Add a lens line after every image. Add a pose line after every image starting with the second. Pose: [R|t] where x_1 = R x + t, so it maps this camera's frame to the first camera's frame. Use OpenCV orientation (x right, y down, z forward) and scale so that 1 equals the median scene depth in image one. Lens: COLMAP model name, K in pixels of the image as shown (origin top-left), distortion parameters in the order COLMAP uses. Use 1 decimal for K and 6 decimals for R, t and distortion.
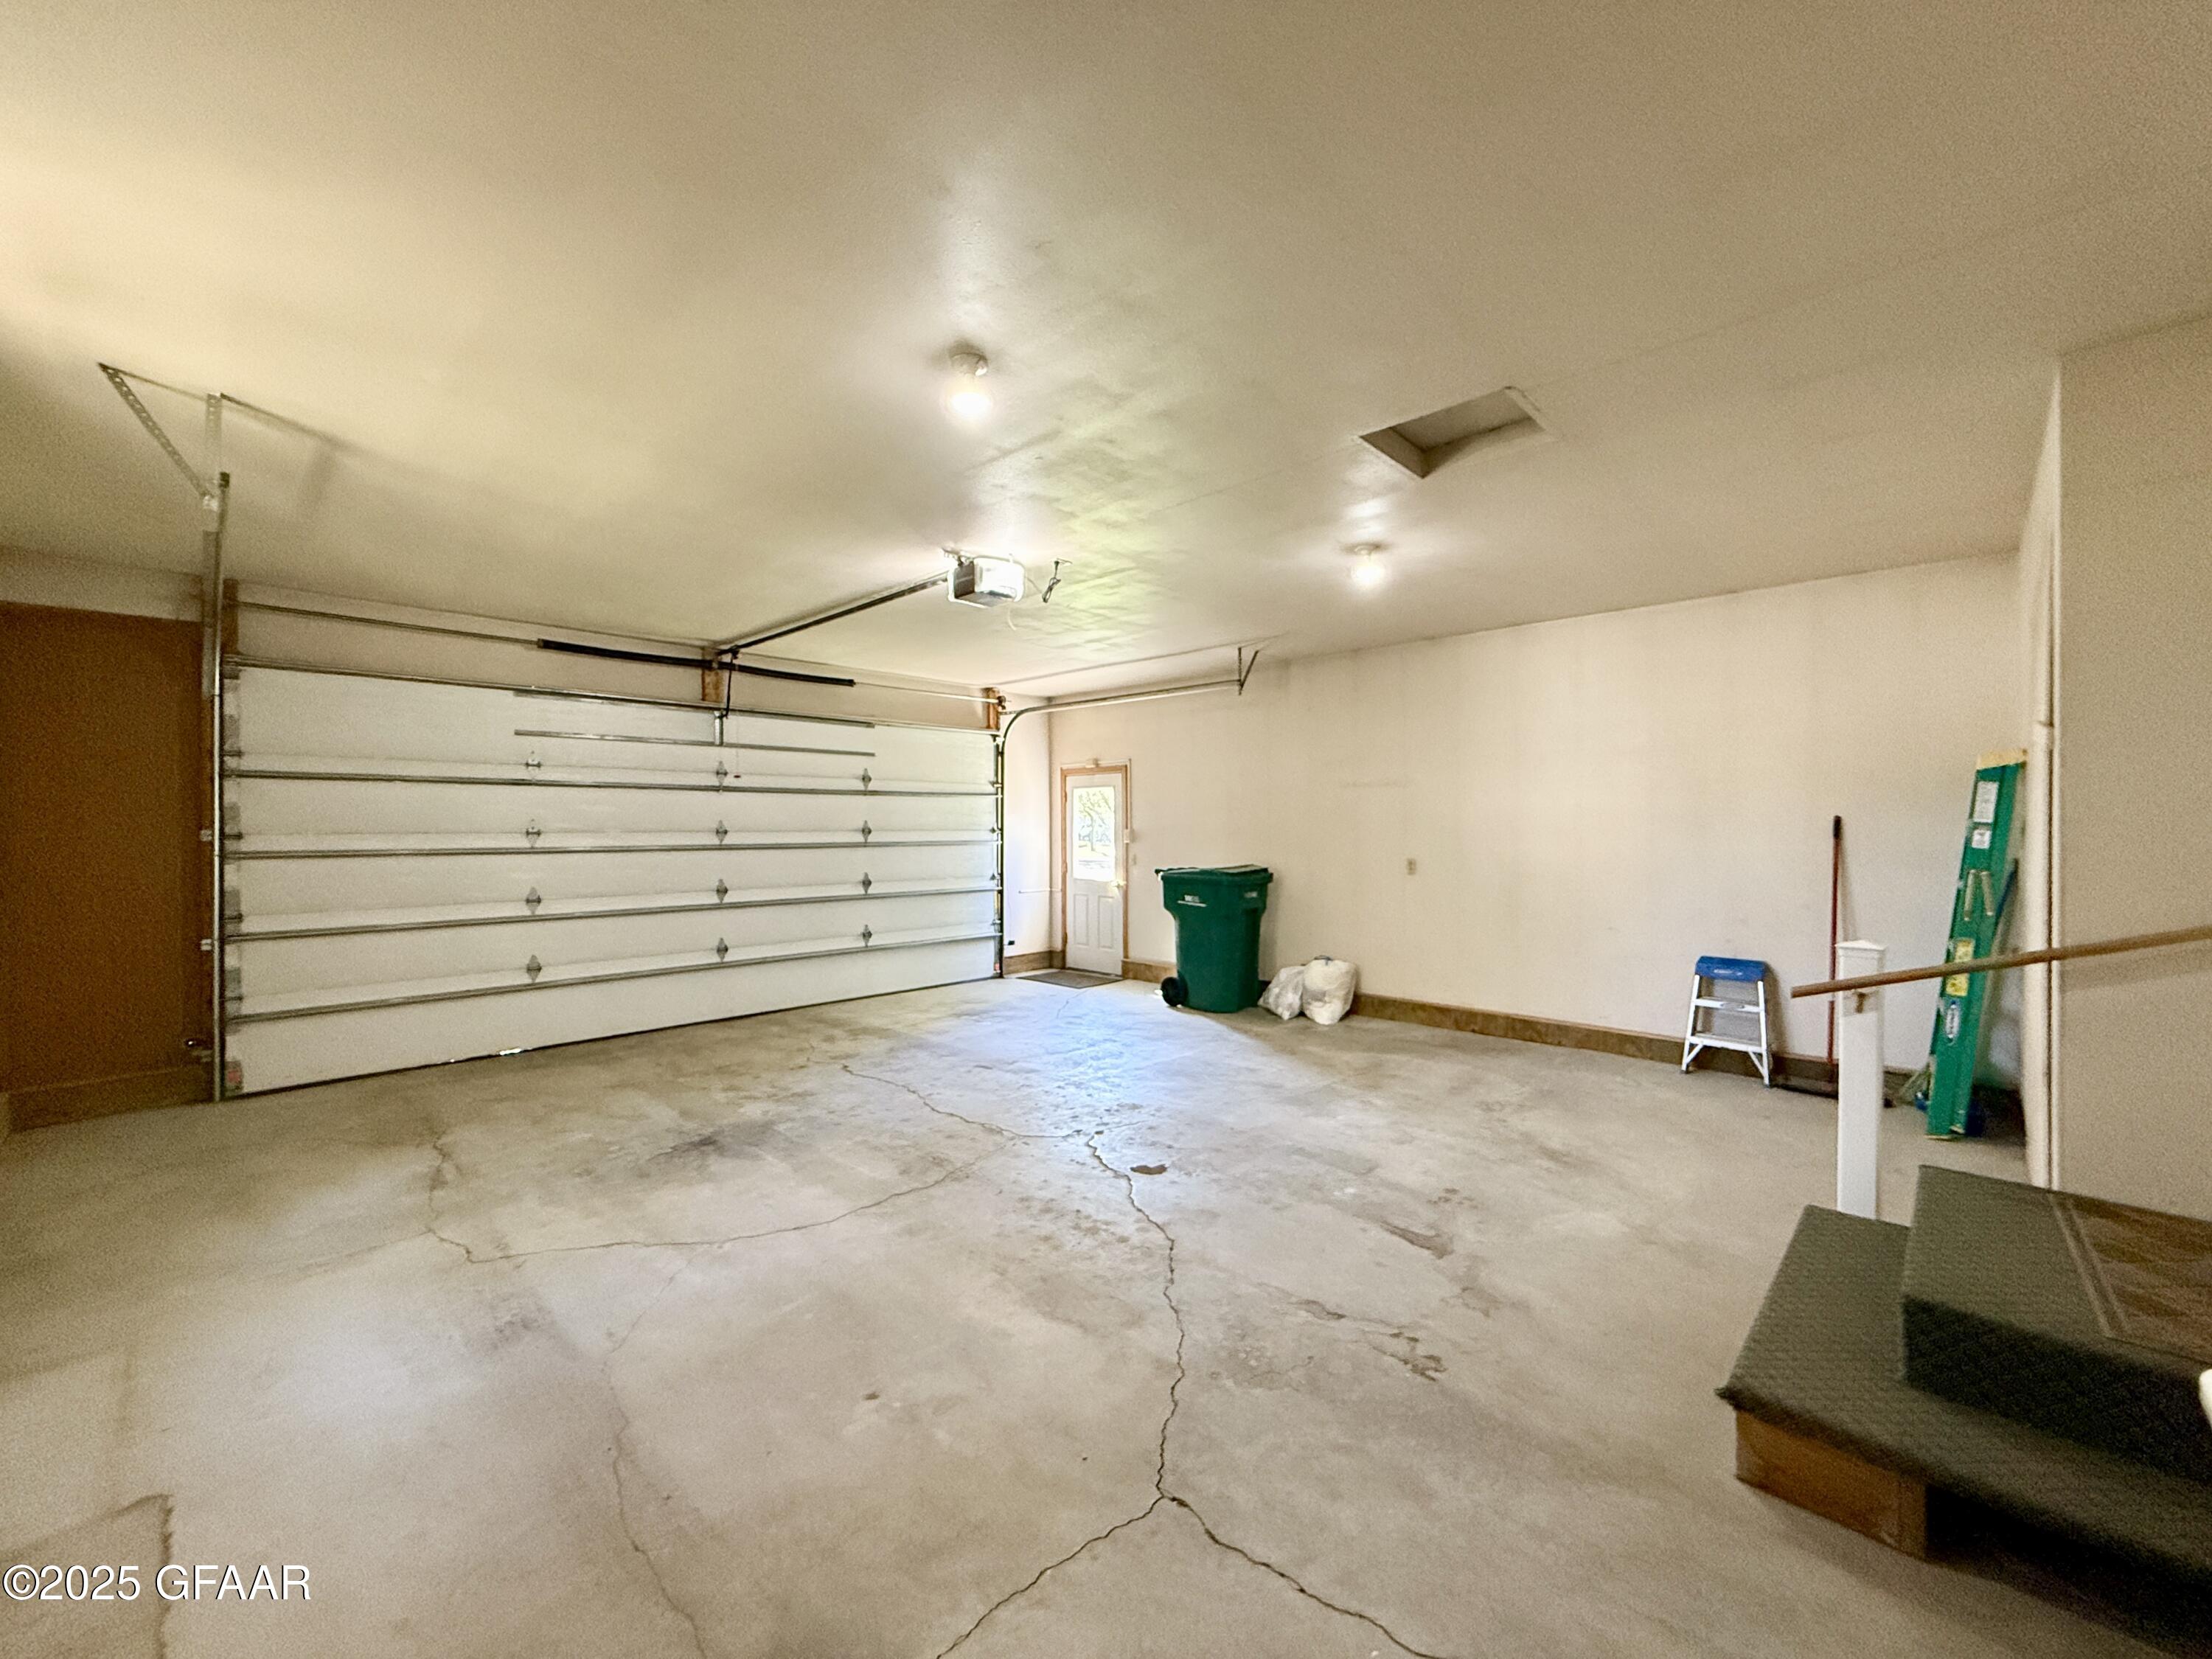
lens RADIAL K [[879.9, 0, 1101.0], [0, 879.9, 829.1], [0, 0, 1]] dist [-0.001113, 0.000063]
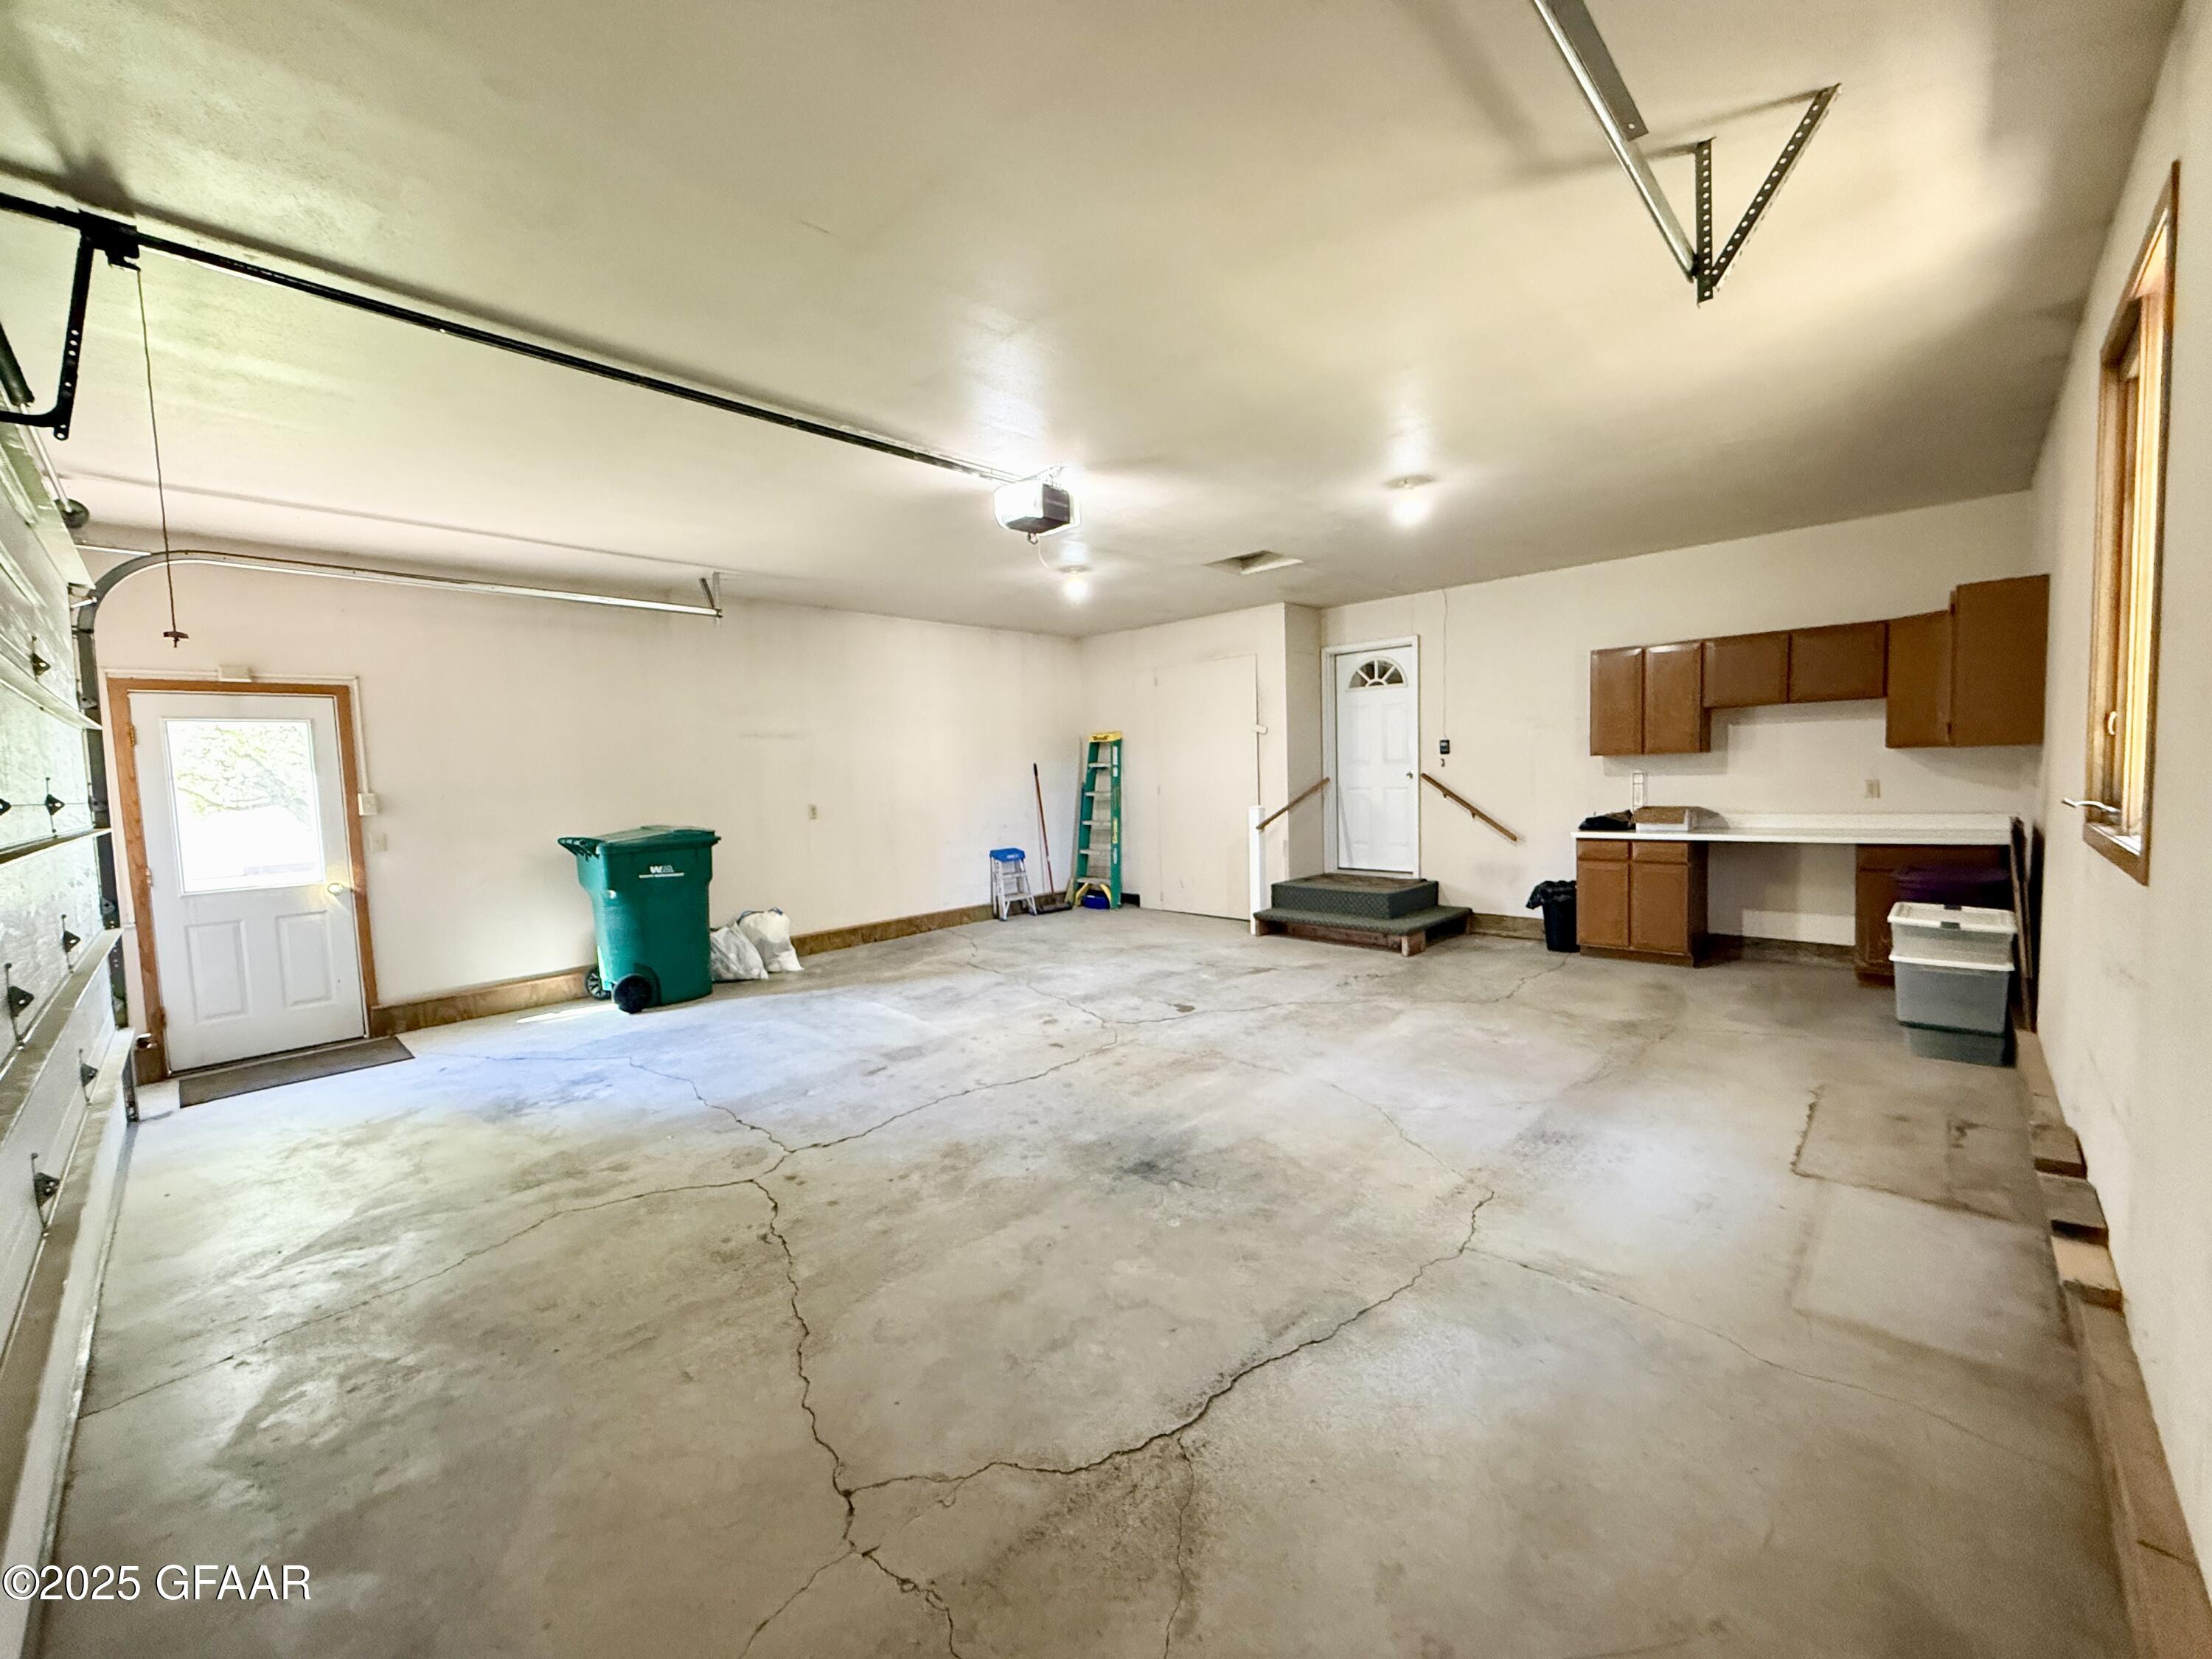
lens RADIAL K [[879.9, 0, 1101.0], [0, 879.9, 829.1], [0, 0, 1]] dist [-0.001113, 0.000063]
pose [[-0.006125, -0.065666, 0.997823, -1.131160], [0.037101, 0.997140, 0.065849, 0.006918], [-0.999293, 0.037424, -0.003671, 0.971367]]
